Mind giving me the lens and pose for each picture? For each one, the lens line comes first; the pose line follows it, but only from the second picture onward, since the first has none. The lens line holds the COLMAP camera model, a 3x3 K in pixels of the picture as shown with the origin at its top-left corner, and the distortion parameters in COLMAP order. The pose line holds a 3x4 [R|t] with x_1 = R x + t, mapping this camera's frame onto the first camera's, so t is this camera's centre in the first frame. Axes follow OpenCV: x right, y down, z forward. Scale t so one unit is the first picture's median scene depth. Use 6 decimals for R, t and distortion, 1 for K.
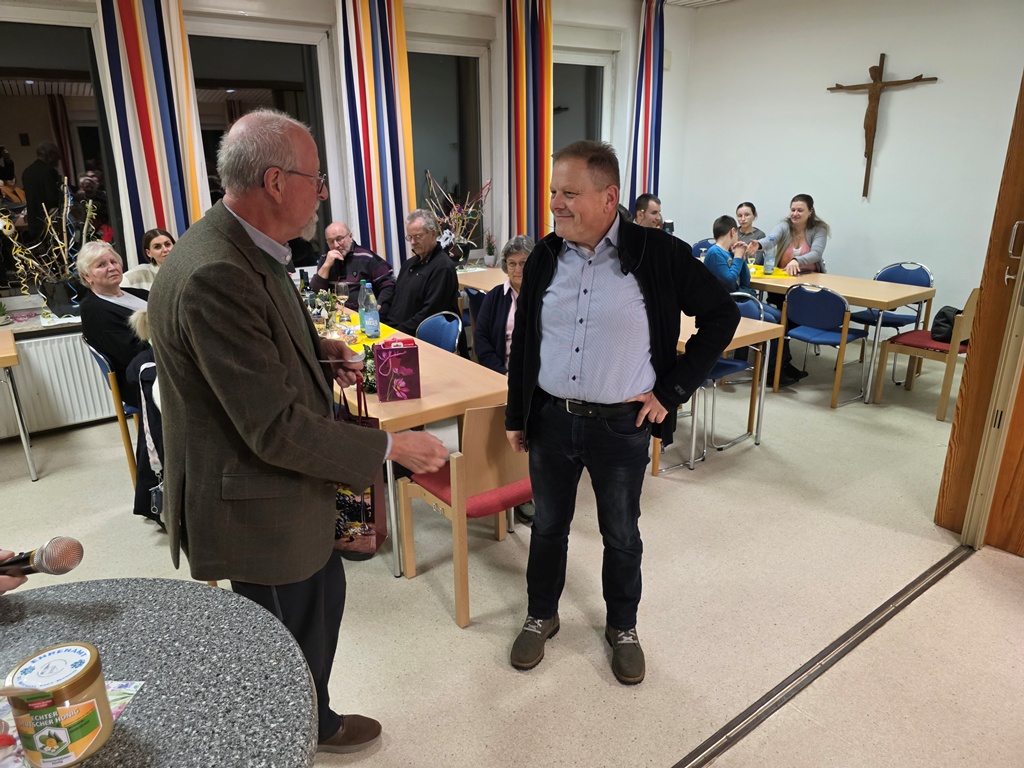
lens RADIAL K [[686.8, 0, 514.2], [0, 686.8, 385.2], [0, 0, 1]] dist [0.065389, -0.058846]
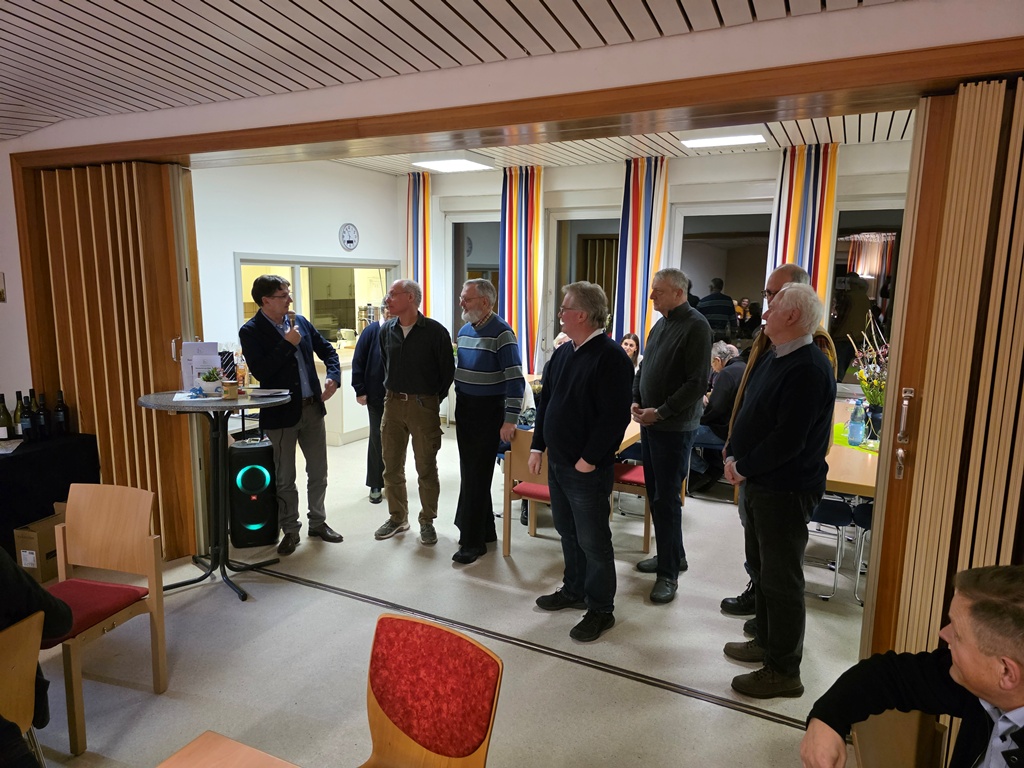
lens RADIAL K [[686.8, 0, 514.2], [0, 686.8, 385.2], [0, 0, 1]] dist [0.065389, -0.058846]
pose [[0.453063, 0.158753, -0.877229, 0.619519], [-0.311723, 0.950110, 0.010947, -0.036891], [0.835202, 0.268493, 0.479946, 0.039976]]
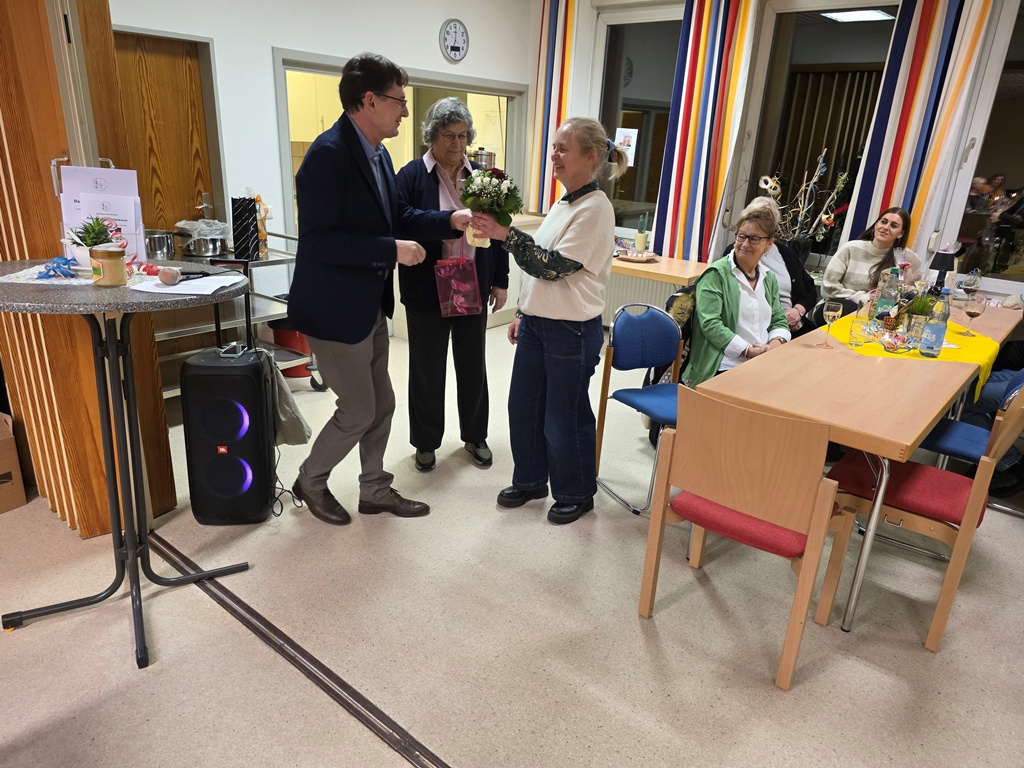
lens RADIAL K [[688.4, 0, 509.3], [0, 688.4, 381.9], [0, 0, 1]] dist [0.063101, -0.058127]
pose [[0.246932, 0.345078, -0.905508, 0.265100], [-0.366076, 0.898420, 0.242548, -0.039743], [0.897225, 0.271592, 0.348173, 0.205962]]
